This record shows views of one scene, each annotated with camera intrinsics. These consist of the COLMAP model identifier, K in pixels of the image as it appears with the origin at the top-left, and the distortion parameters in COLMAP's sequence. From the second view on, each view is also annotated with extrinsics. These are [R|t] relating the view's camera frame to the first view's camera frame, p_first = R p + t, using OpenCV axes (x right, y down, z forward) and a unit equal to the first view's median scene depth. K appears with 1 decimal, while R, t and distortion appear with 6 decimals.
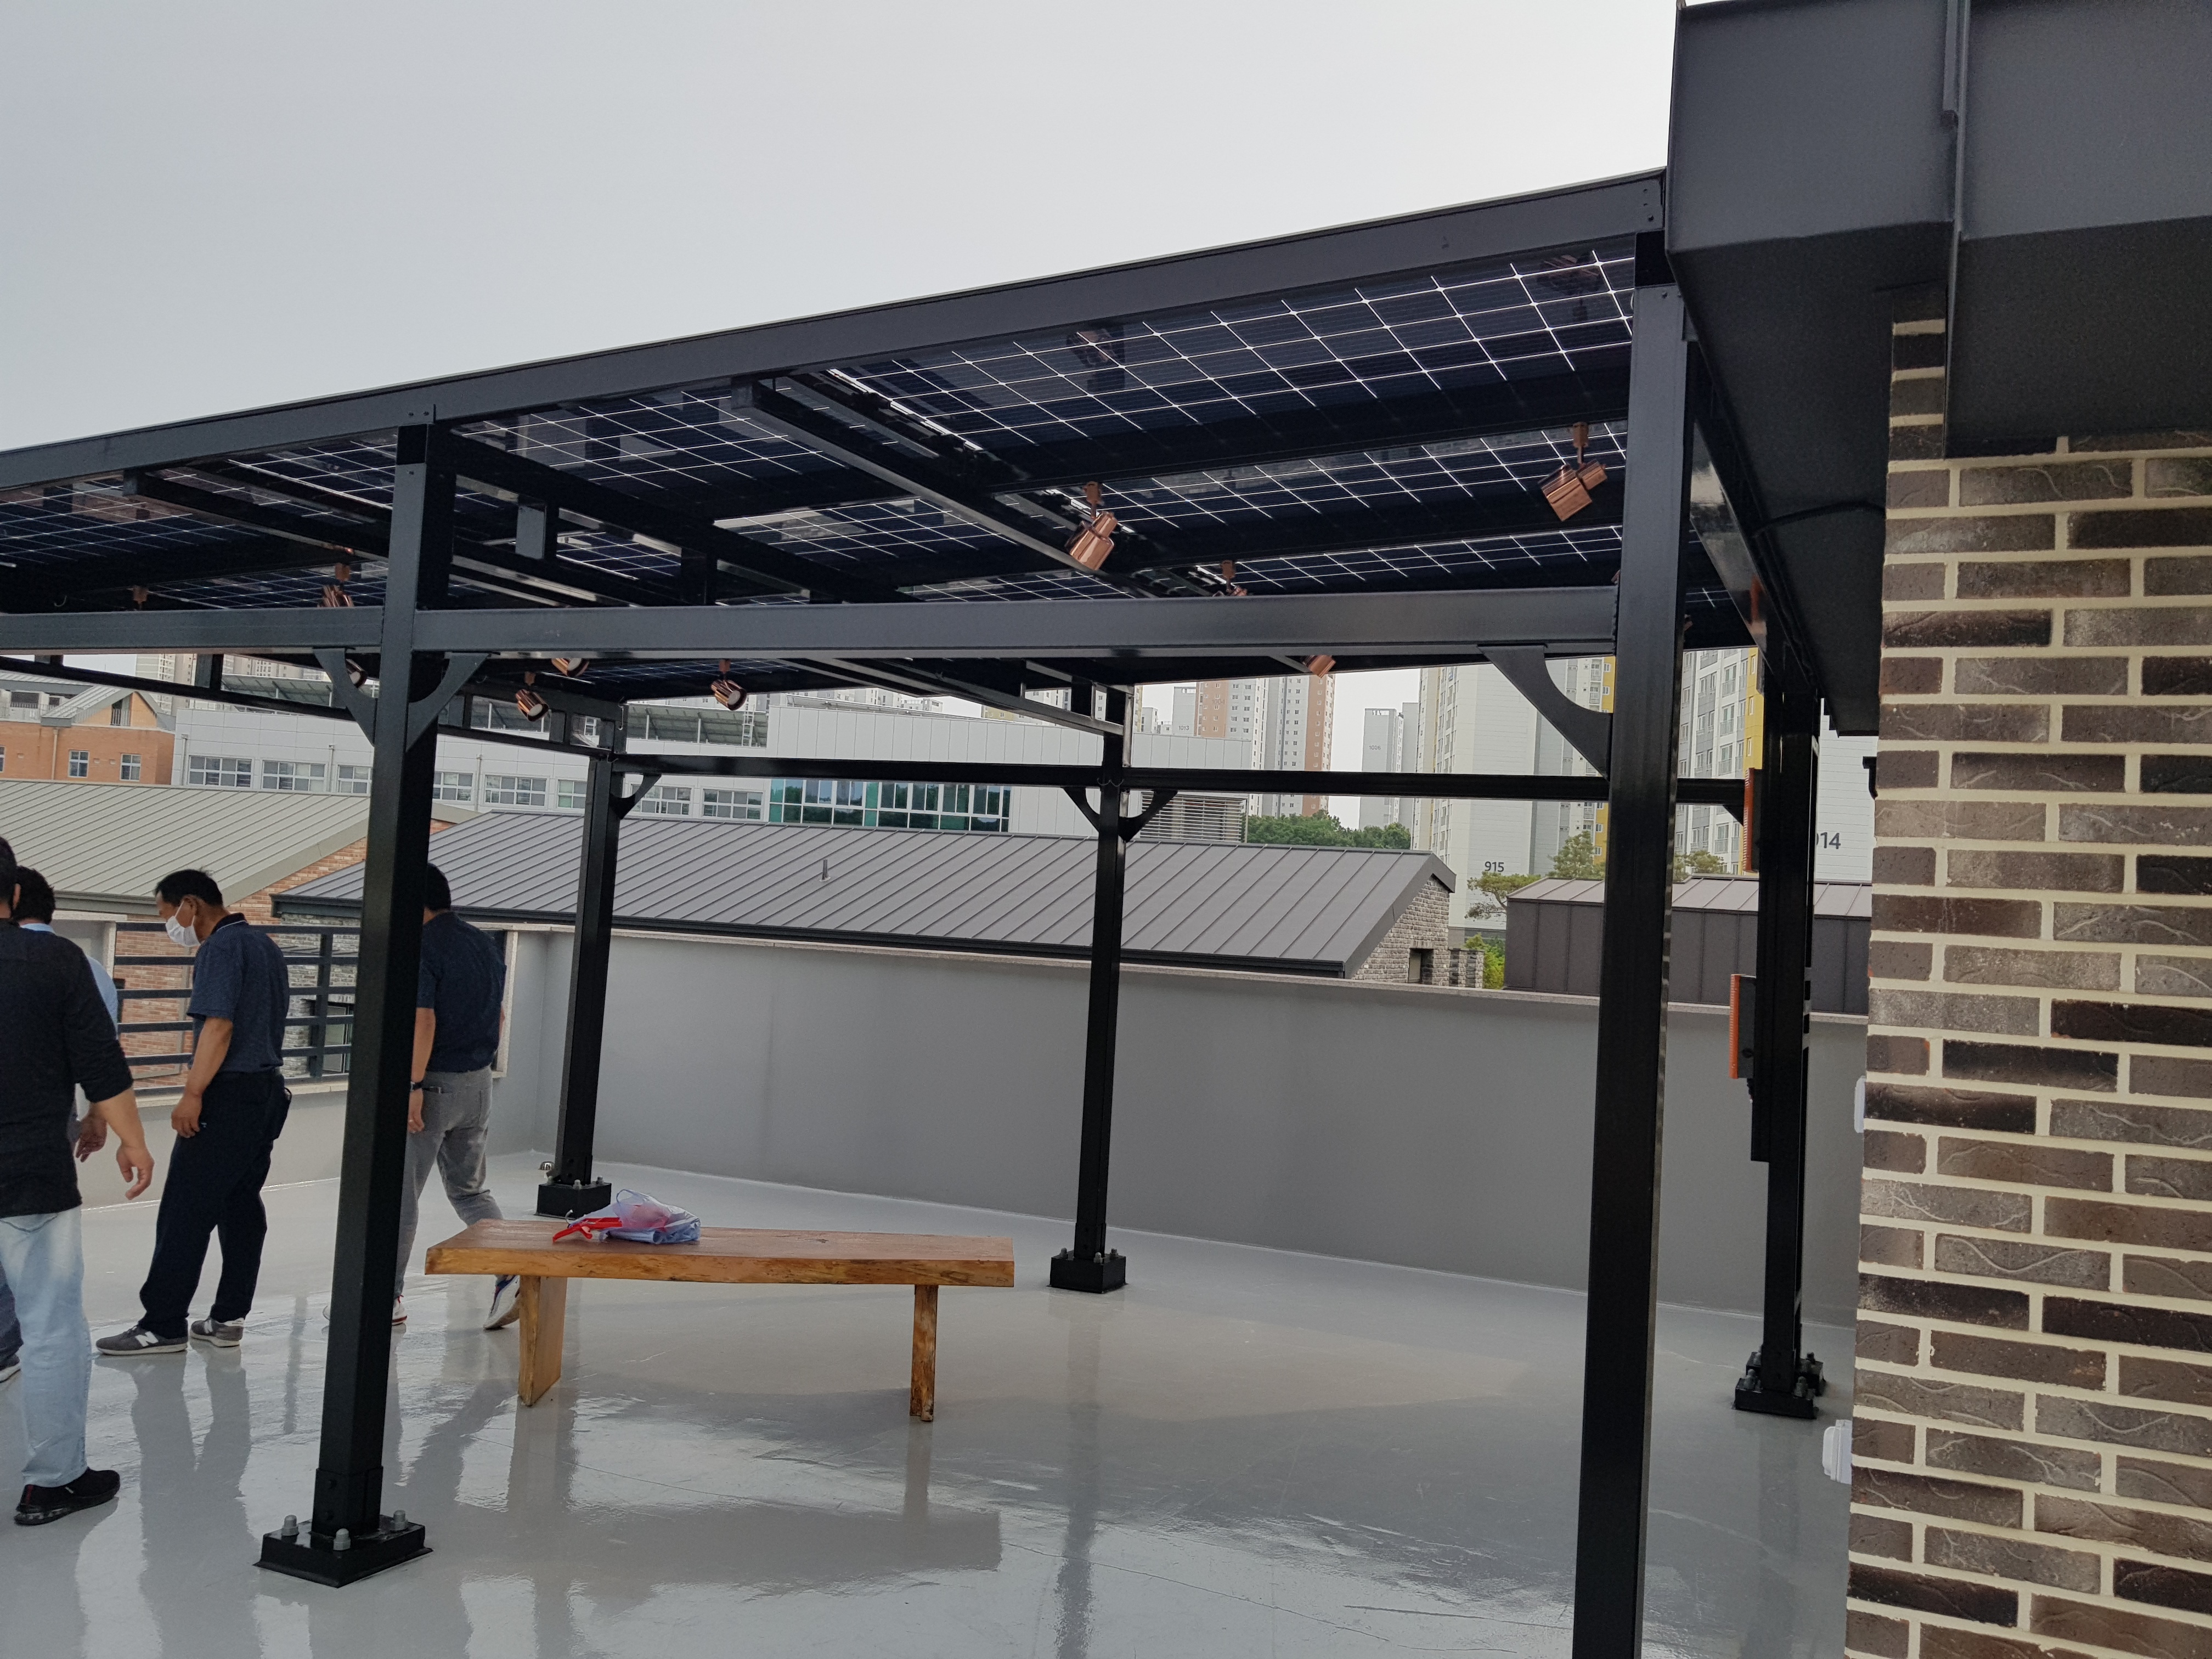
lens RADIAL K [[1753.7, 0, 1133.1], [0, 1753.7, 833.2], [0, 0, 1]] dist [0.109101, -0.145554]
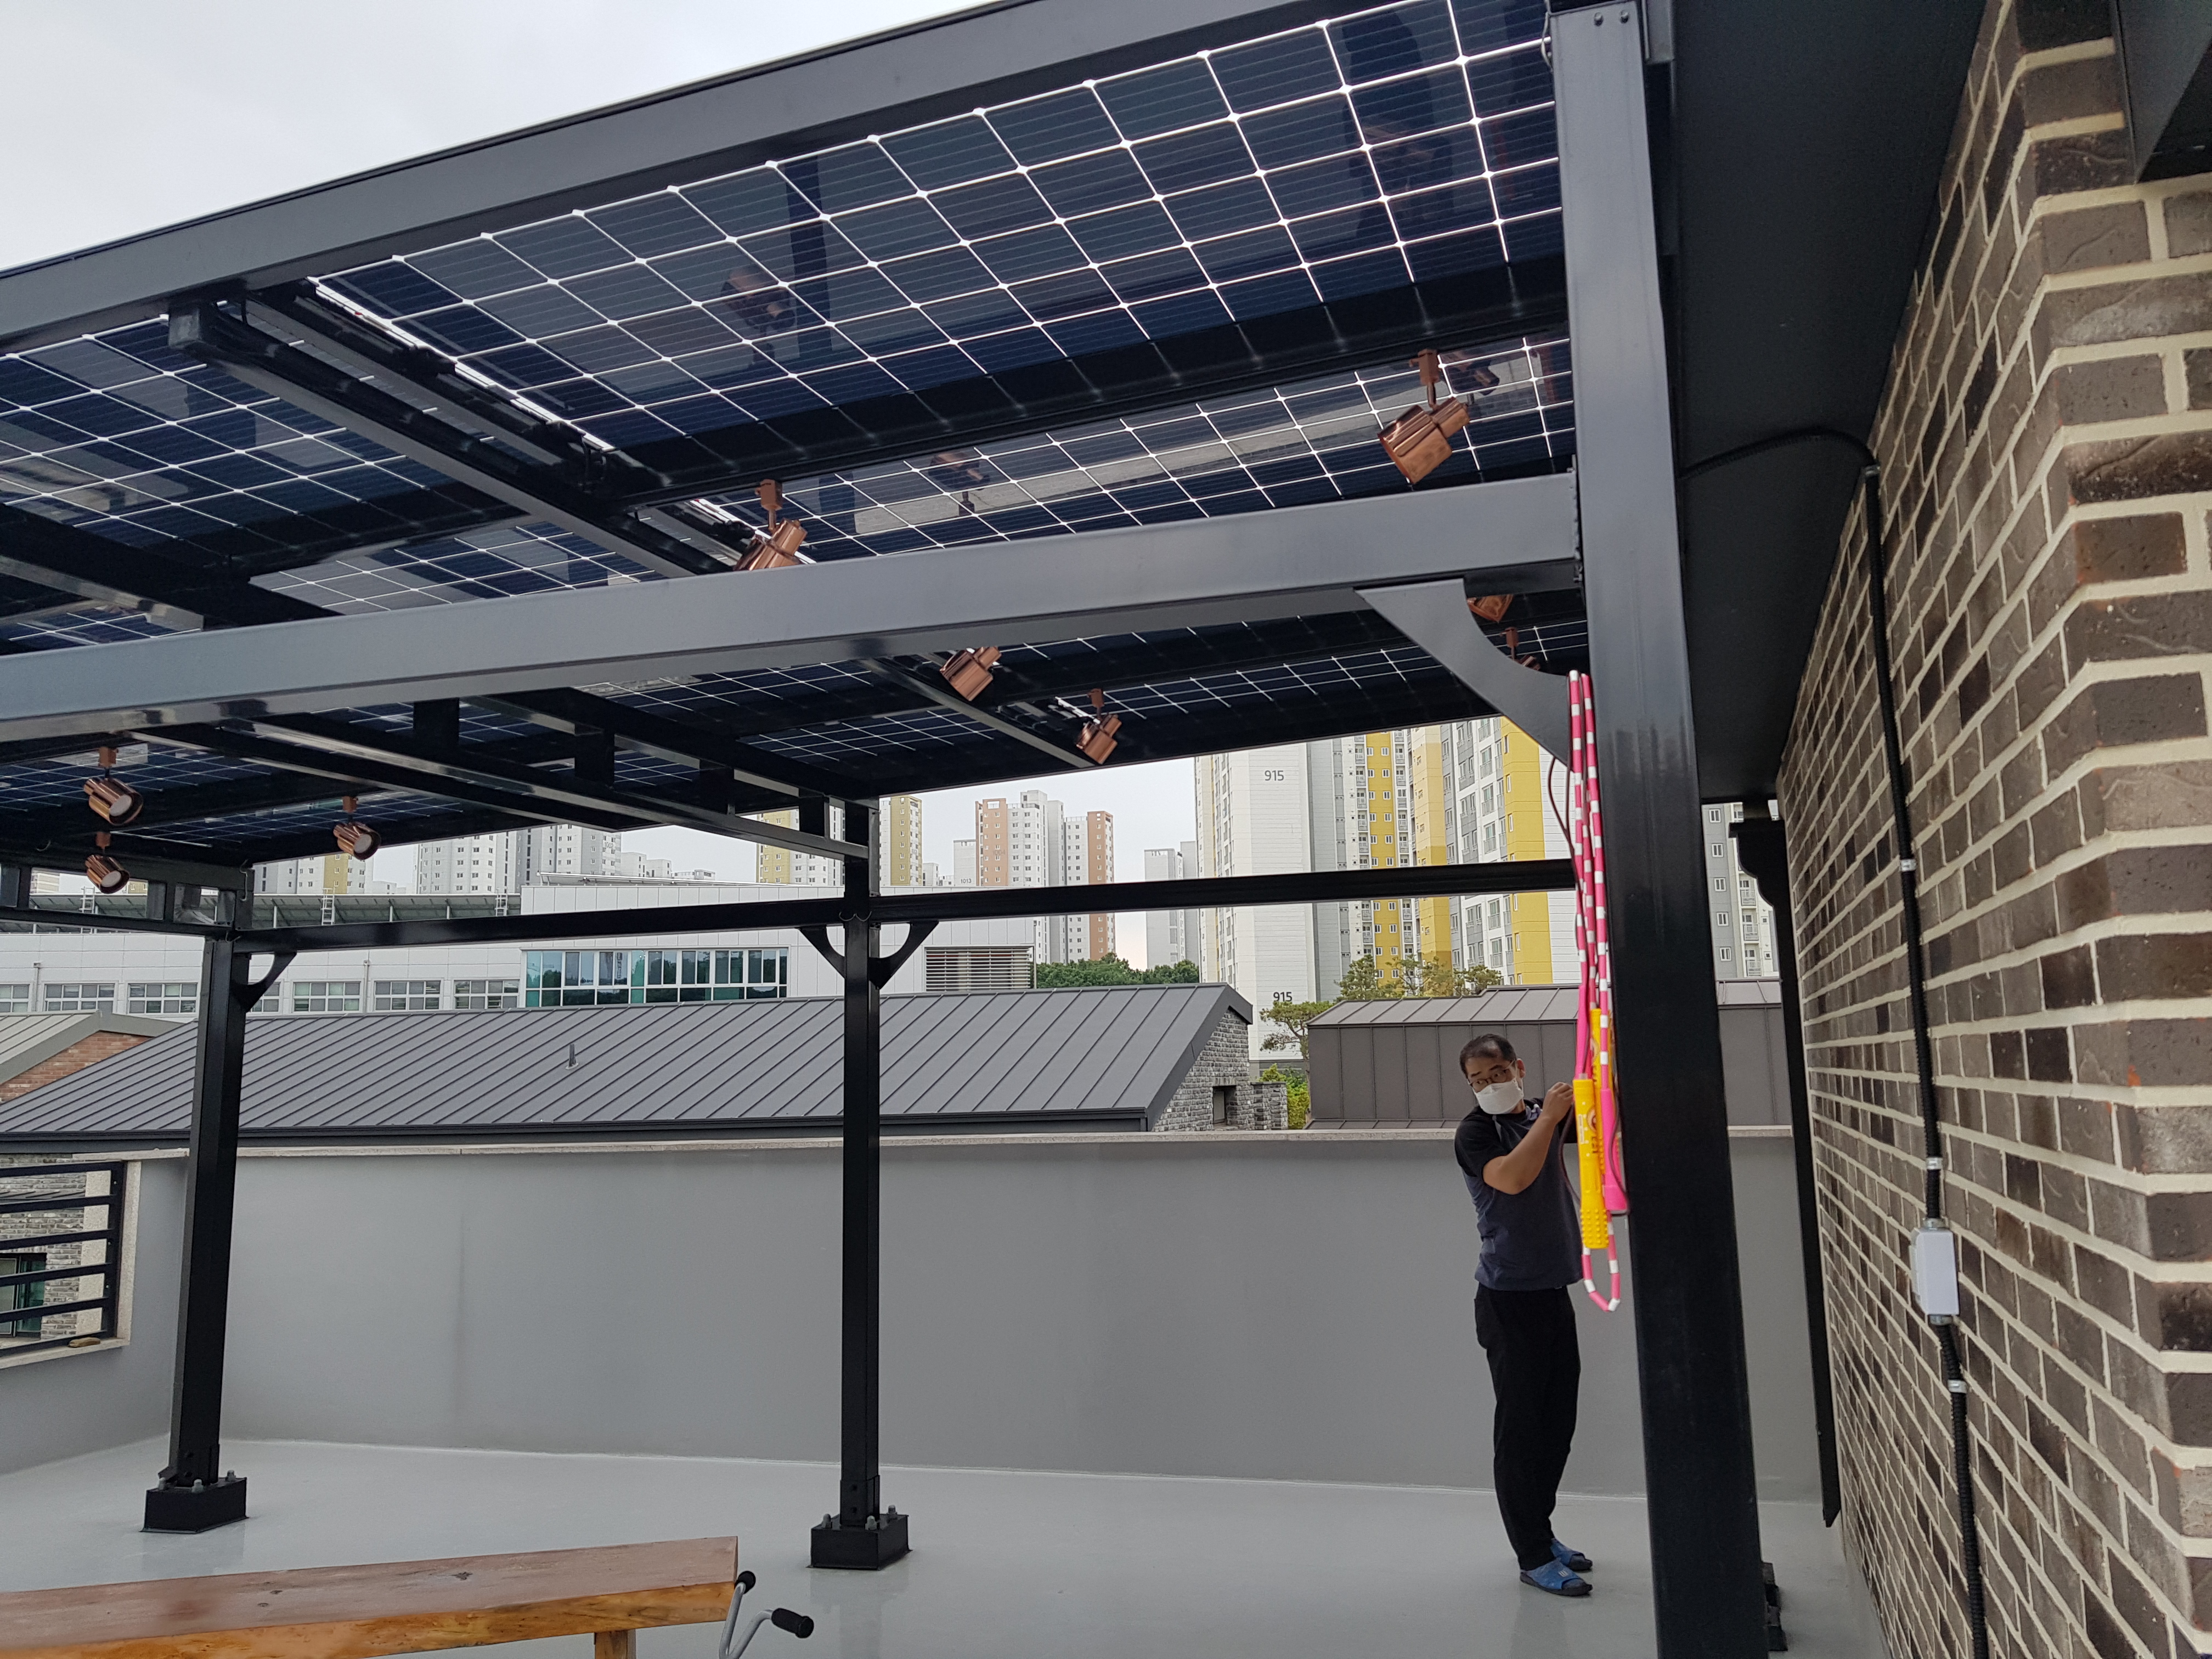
lens RADIAL K [[1753.7, 0, 1133.1], [0, 1753.7, 833.2], [0, 0, 1]] dist [0.109101, -0.145554]
pose [[0.989943, -0.064742, 0.125780, 0.012588], [0.075242, 0.993903, -0.080601, 0.007336], [-0.119795, 0.089254, 0.988778, 0.142545]]
